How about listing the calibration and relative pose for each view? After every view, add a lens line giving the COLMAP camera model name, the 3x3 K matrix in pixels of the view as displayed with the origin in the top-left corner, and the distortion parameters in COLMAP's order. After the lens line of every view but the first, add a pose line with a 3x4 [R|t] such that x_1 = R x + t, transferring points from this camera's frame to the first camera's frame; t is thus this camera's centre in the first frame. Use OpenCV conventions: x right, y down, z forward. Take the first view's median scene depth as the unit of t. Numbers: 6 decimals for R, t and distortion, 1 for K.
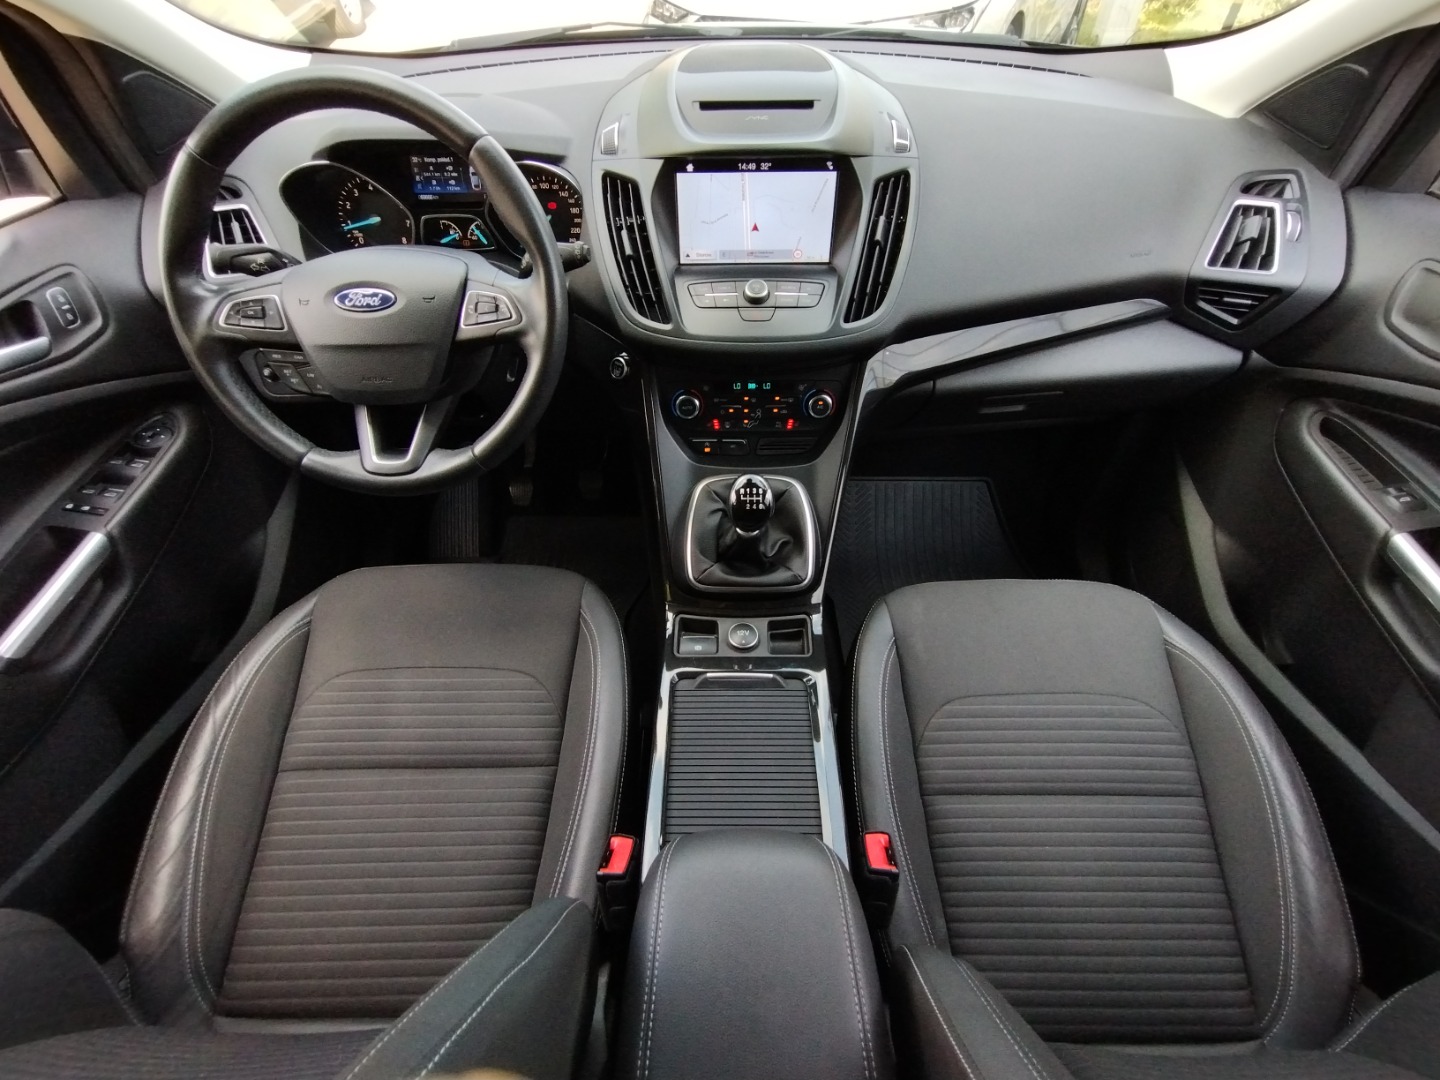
lens RADIAL K [[746.8, 0, 720.0], [0, 746.8, 540.0], [0, 0, 1]] dist [0.000019, -0.000150]
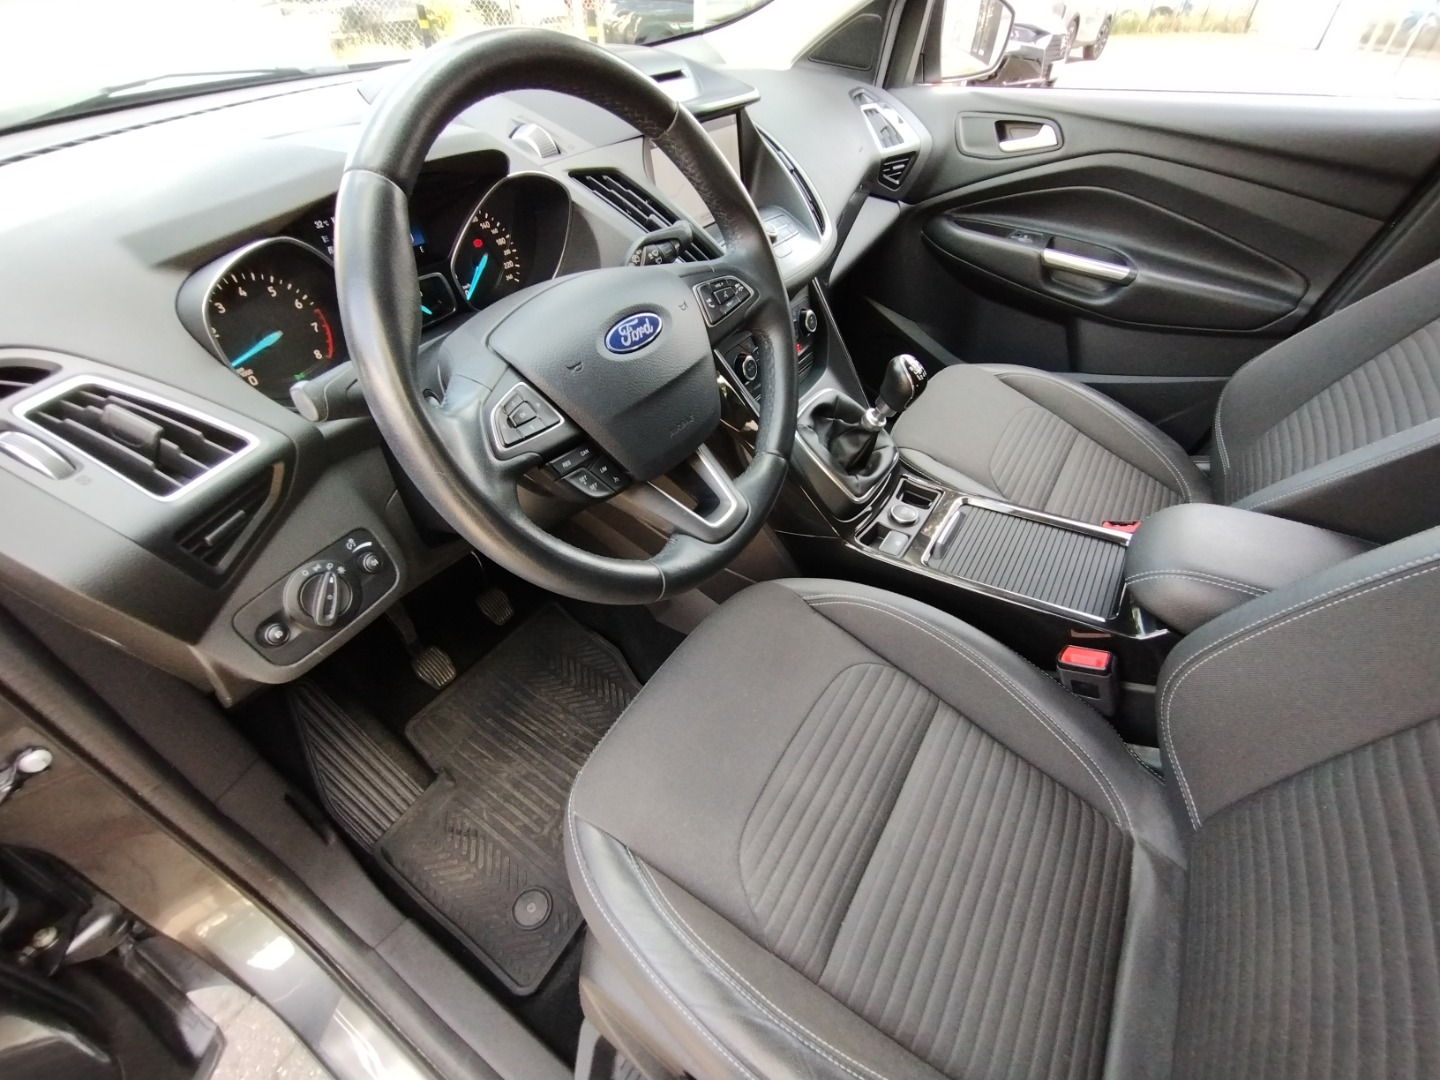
lens RADIAL K [[746.8, 0, 720.0], [0, 746.8, 540.0], [0, 0, 1]] dist [0.000019, -0.000150]
pose [[0.502905, -0.525719, 0.686080, -0.932631], [0.587152, 0.790293, 0.175184, -0.208303], [-0.634302, 0.314732, 0.706119, 0.417626]]
